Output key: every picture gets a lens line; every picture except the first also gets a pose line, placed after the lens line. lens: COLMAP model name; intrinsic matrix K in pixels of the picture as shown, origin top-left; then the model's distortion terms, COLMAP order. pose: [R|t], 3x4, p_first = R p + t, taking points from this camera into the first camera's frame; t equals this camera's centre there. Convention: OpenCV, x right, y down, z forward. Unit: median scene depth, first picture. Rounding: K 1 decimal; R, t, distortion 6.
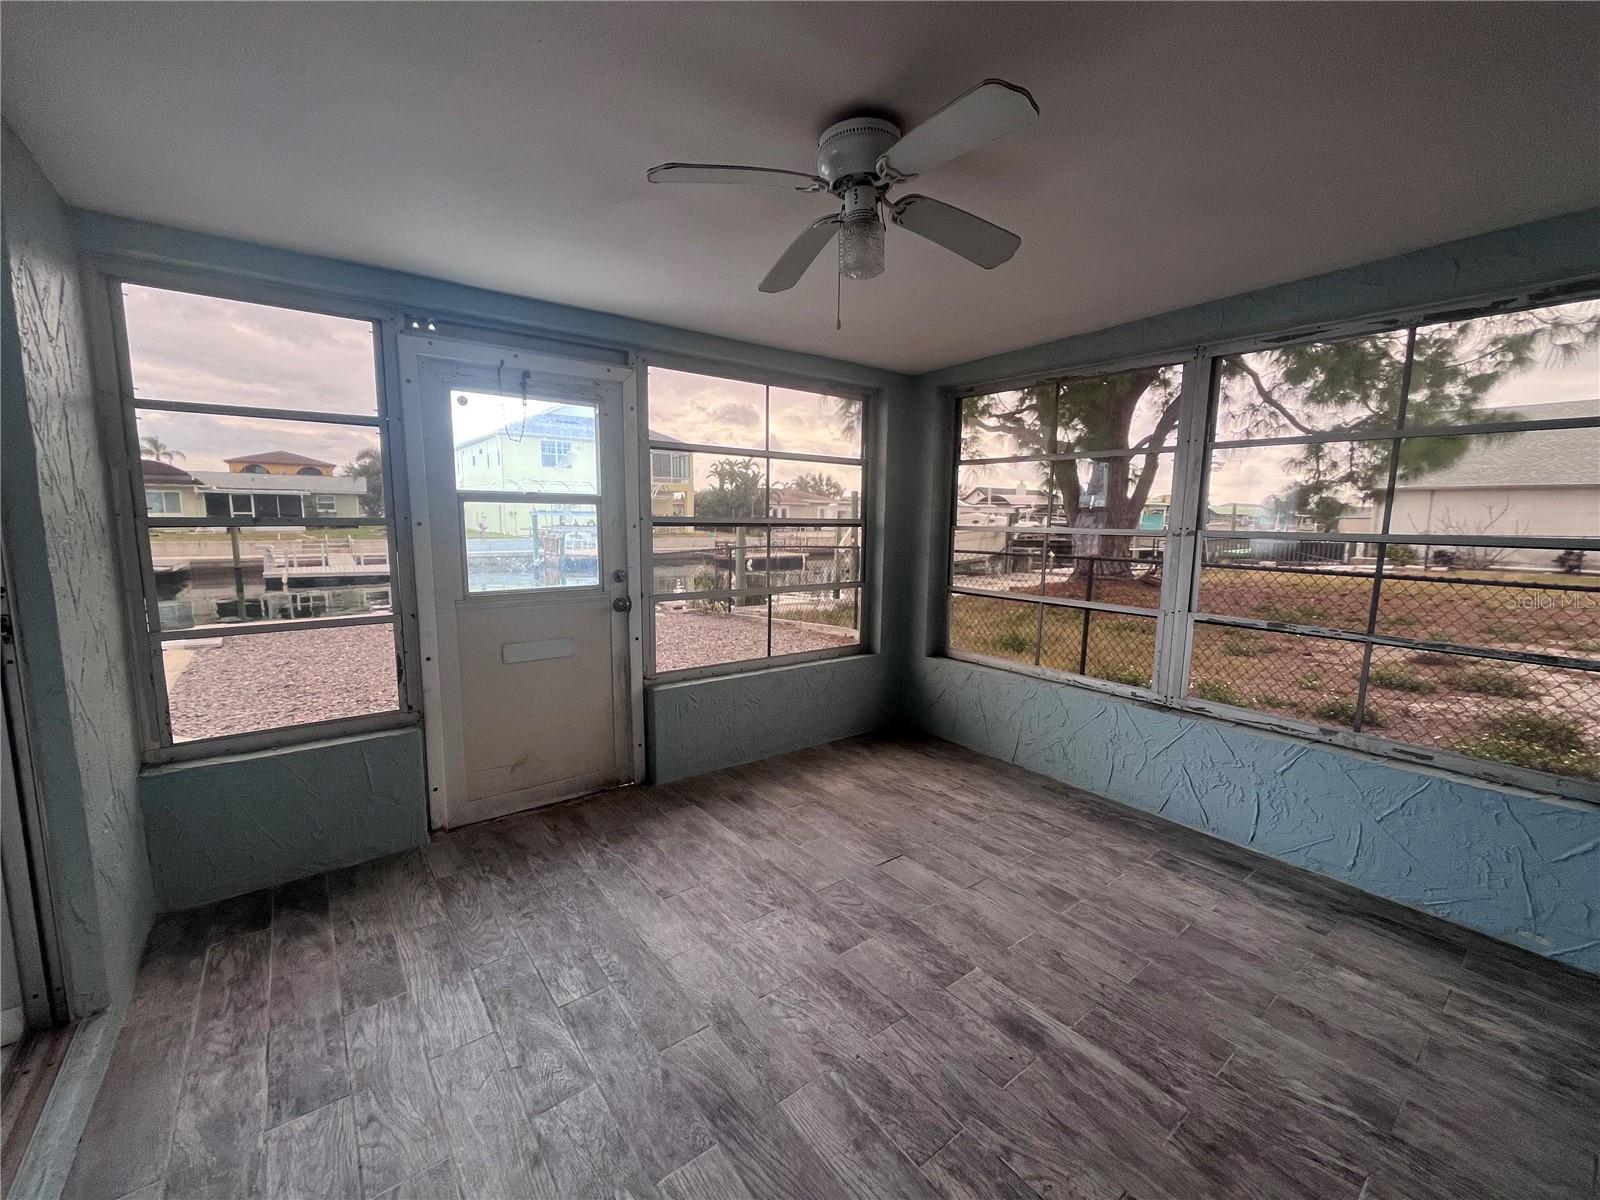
lens RADIAL K [[651.1, 0, 797.9], [0, 651.1, 603.4], [0, 0, 1]] dist [-0.003554, -0.000059]
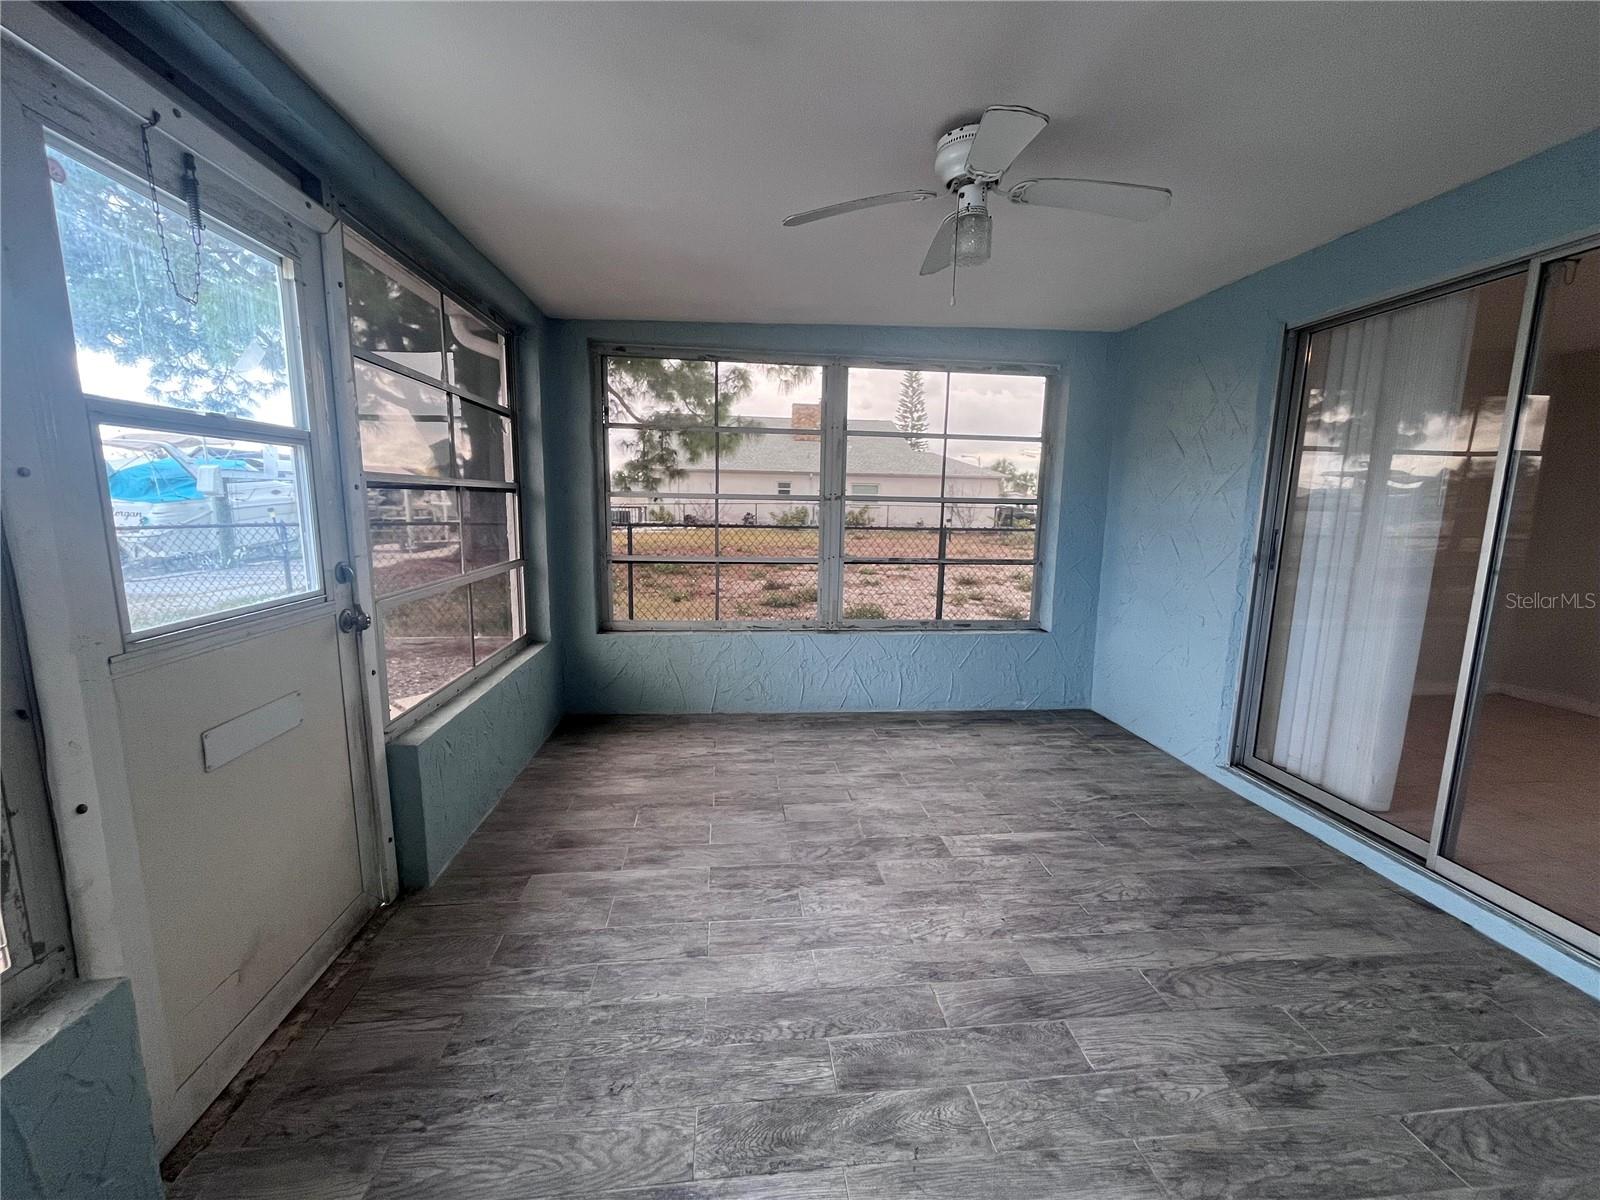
lens RADIAL K [[651.1, 0, 805.8], [0, 651.1, 601.9], [0, 0, 1]] dist [-0.003554, -0.000059]
pose [[0.516772, -0.135436, 0.845342, -0.691931], [0.101804, 0.990123, 0.096397, -0.036983], [-0.850049, 0.036244, 0.525456, 0.420870]]
